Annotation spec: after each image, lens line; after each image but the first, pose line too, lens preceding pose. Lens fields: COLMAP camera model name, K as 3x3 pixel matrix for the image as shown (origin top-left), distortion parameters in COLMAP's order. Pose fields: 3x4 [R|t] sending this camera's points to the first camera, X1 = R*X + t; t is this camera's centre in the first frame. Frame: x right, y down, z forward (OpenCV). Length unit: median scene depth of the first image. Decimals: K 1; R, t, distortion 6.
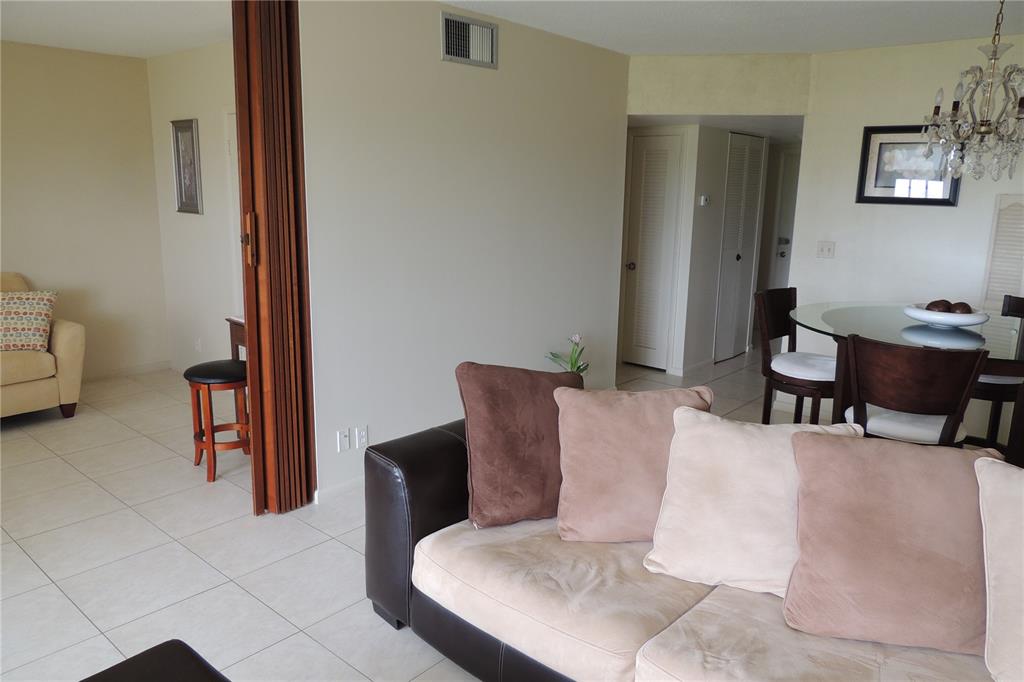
lens RADIAL K [[726.2, 0, 512.3], [0, 726.2, 343.3], [0, 0, 1]] dist [-0.024126, 0.004493]
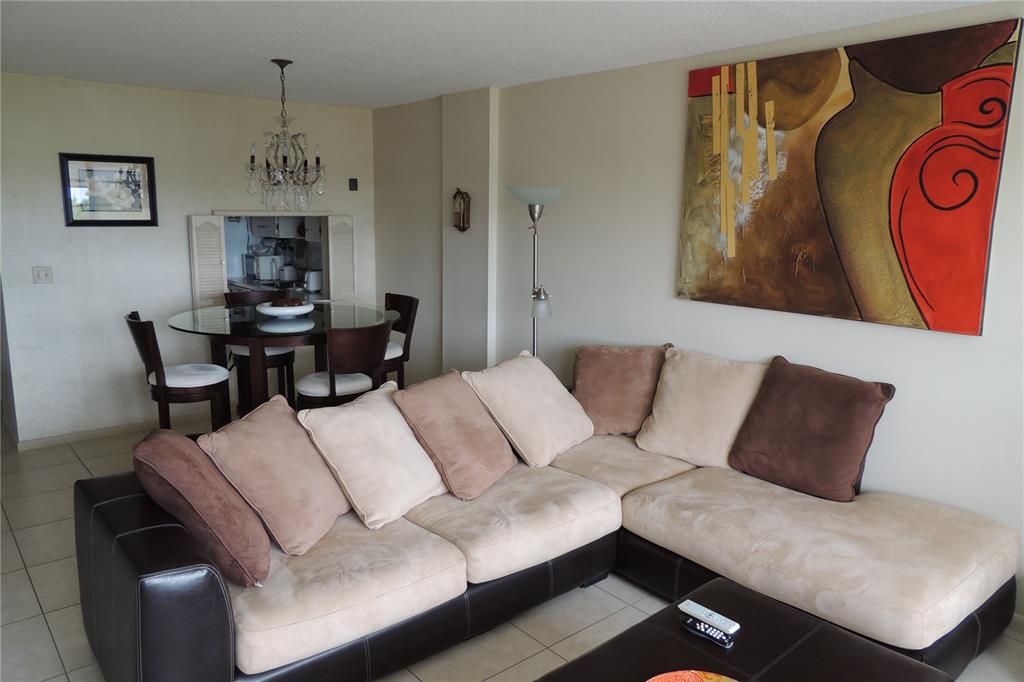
lens RADIAL K [[726.2, 0, 512.3], [0, 726.2, 343.3], [0, 0, 1]] dist [-0.024126, 0.004493]
pose [[0.149882, -0.198913, 0.968488, -0.738374], [0.196989, 0.965922, 0.167900, -0.132948], [-0.968881, 0.165617, 0.183958, 0.368503]]
